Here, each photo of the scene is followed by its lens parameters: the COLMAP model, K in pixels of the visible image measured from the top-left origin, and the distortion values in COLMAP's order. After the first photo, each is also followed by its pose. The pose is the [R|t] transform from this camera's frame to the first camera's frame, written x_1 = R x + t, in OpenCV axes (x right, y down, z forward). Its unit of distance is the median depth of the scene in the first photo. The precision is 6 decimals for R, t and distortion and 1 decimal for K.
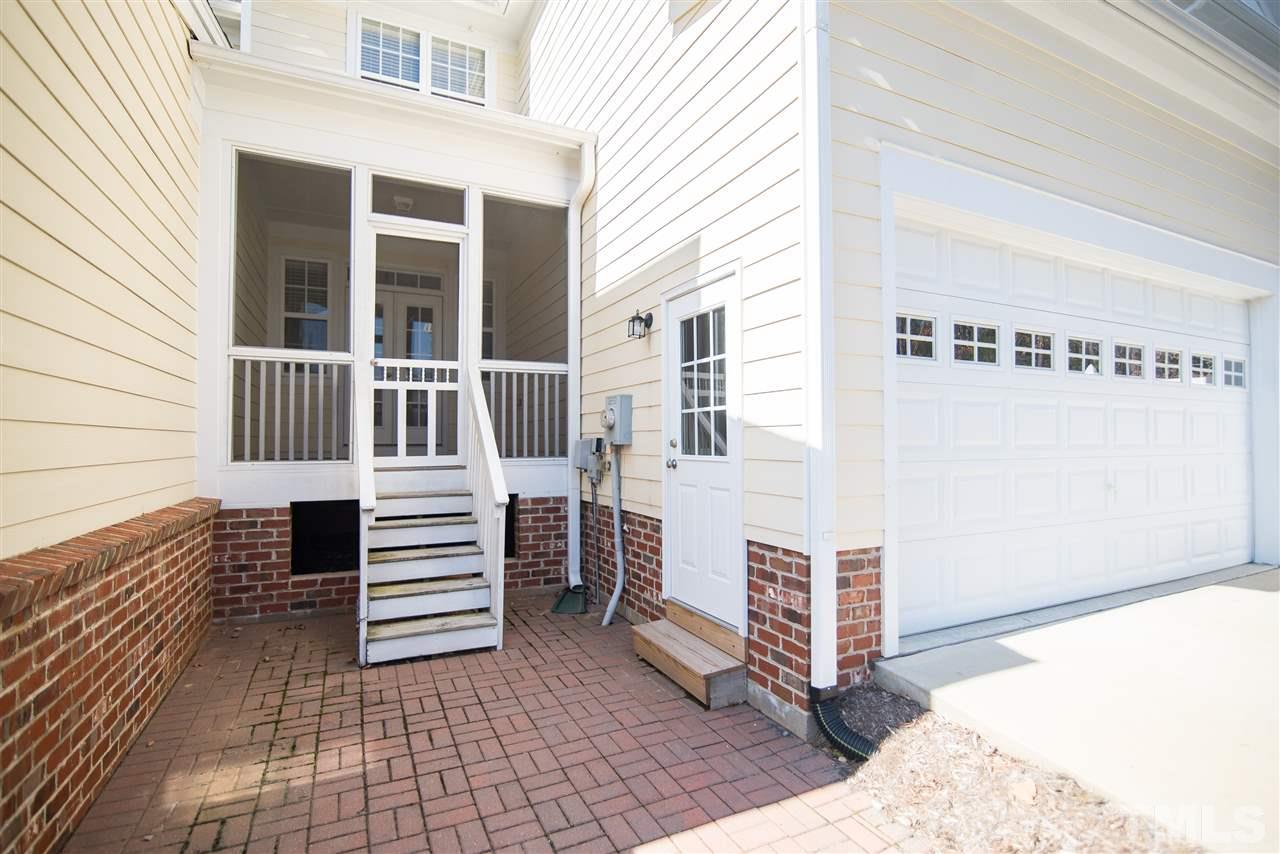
lens RADIAL K [[591.9, 0, 633.7], [0, 591.9, 432.1], [0, 0, 1]] dist [-0.015470, 0.000731]
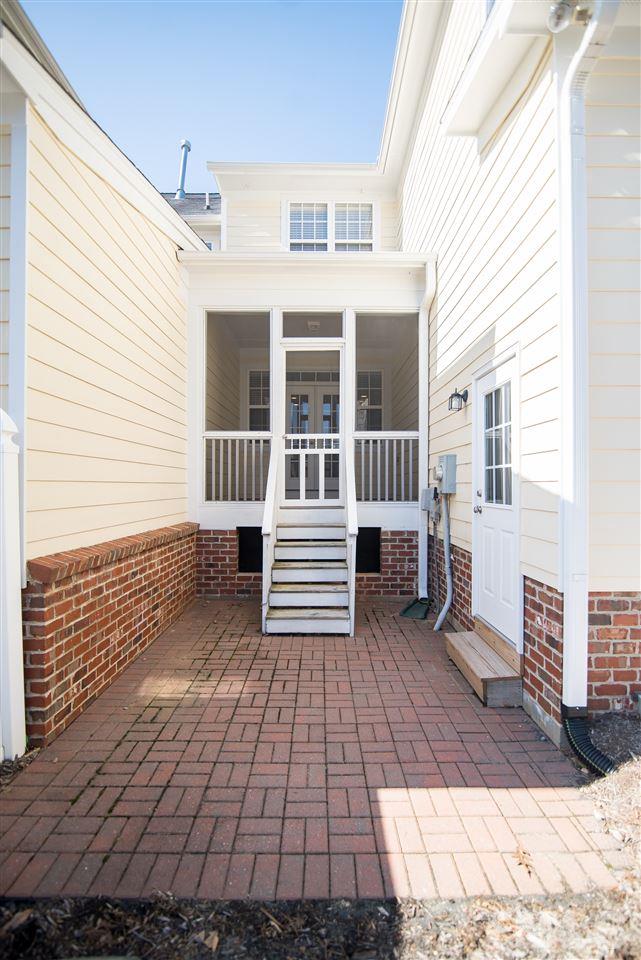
lens RADIAL K [[443.9, 0, 324.5], [0, 443.9, 488.6], [0, 0, 1]] dist [-0.015470, 0.000731]
pose [[0.907702, 0.006821, -0.419561, 0.177860], [0.002437, 0.999765, 0.021527, -0.013185], [0.419609, -0.020562, 0.907472, 0.008710]]
